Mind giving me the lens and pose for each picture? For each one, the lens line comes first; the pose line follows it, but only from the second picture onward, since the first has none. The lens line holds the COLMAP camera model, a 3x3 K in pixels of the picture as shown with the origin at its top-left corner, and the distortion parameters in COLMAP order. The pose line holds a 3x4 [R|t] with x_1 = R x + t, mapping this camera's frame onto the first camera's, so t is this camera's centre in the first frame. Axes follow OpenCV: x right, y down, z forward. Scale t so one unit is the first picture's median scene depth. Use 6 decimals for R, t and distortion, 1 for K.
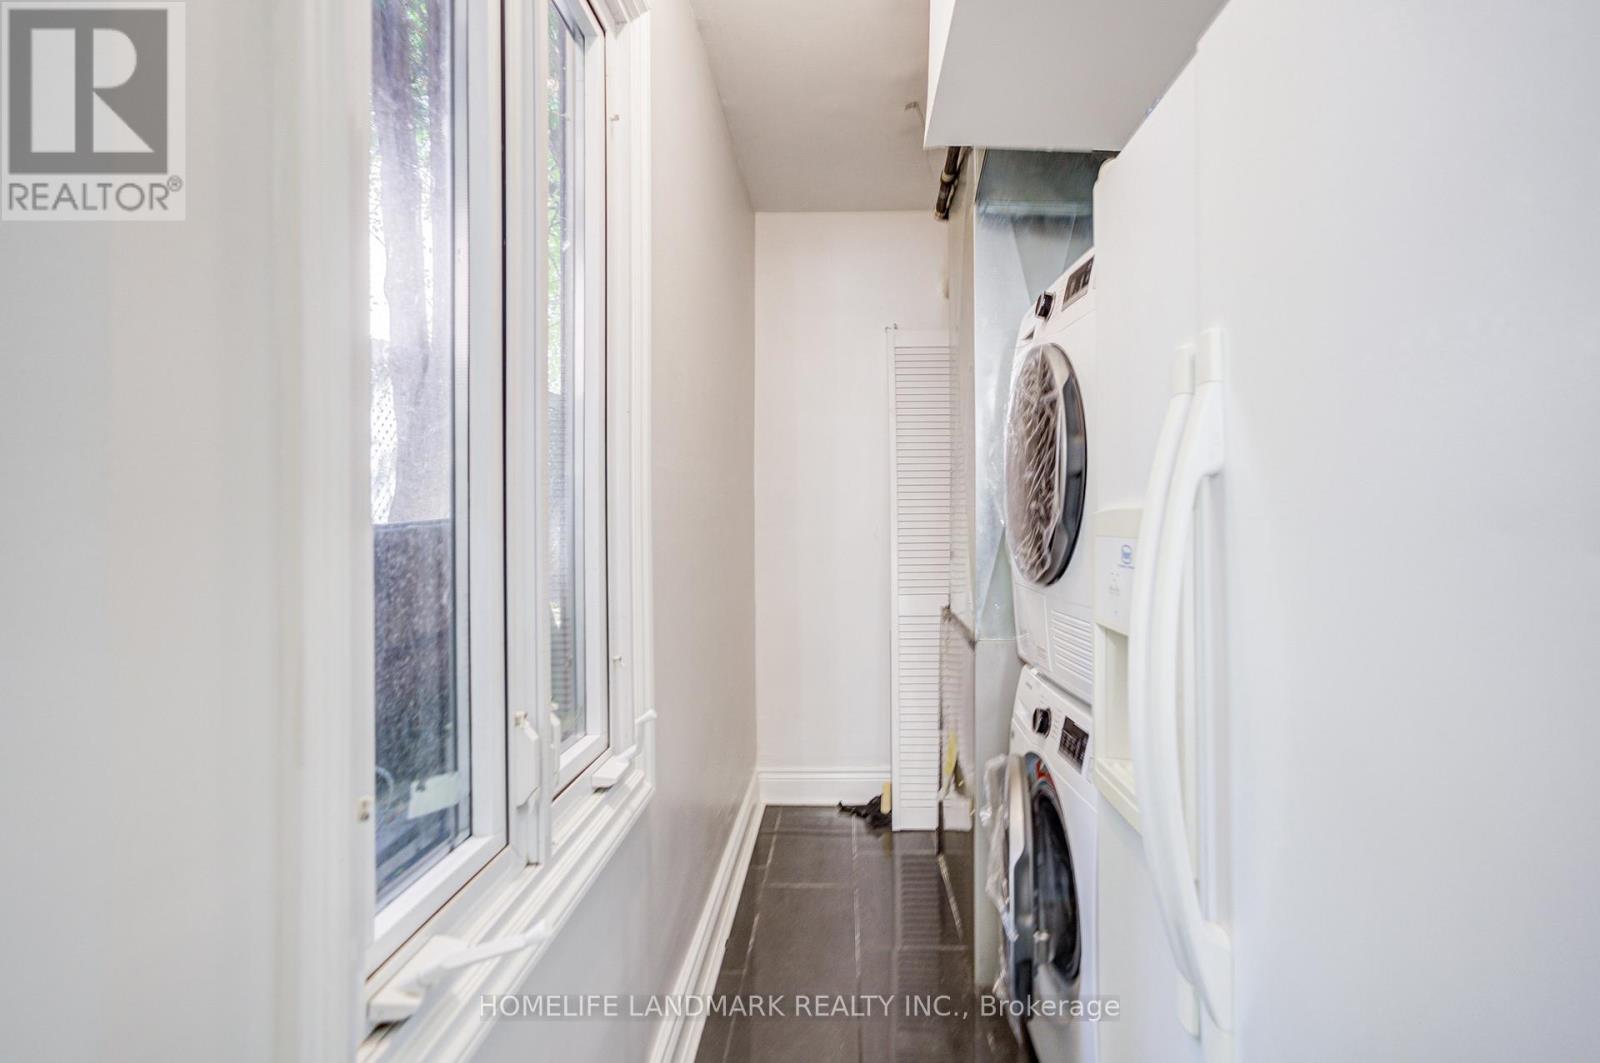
lens RADIAL K [[789.4, 0, 800.0], [0, 789.4, 531.5], [0, 0, 1]] dist [0.049817, 0.000098]
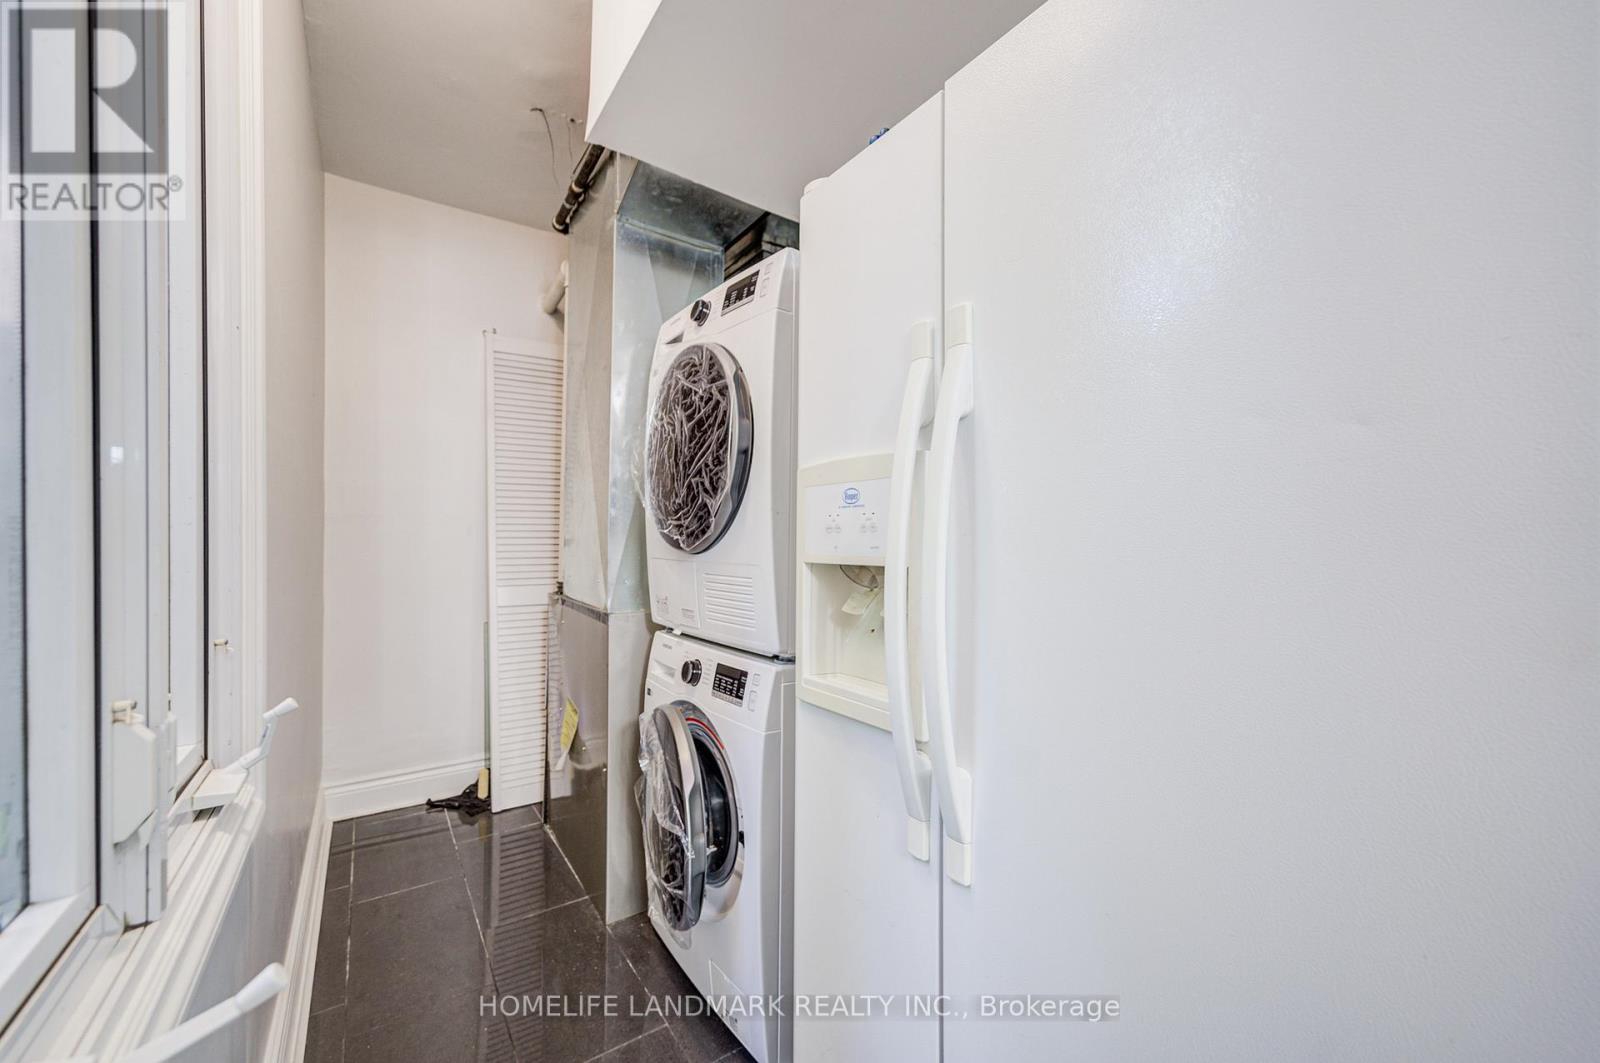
lens RADIAL K [[665.3, 0, 796.6], [0, 665.3, 540.2], [0, 0, 1]] dist [-0.001661, 0.015455]
pose [[0.811770, 0.008433, 0.583916, -0.135499], [-0.001871, 0.999928, -0.011840, 0.058693], [-0.583974, 0.008519, 0.811728, 0.126014]]
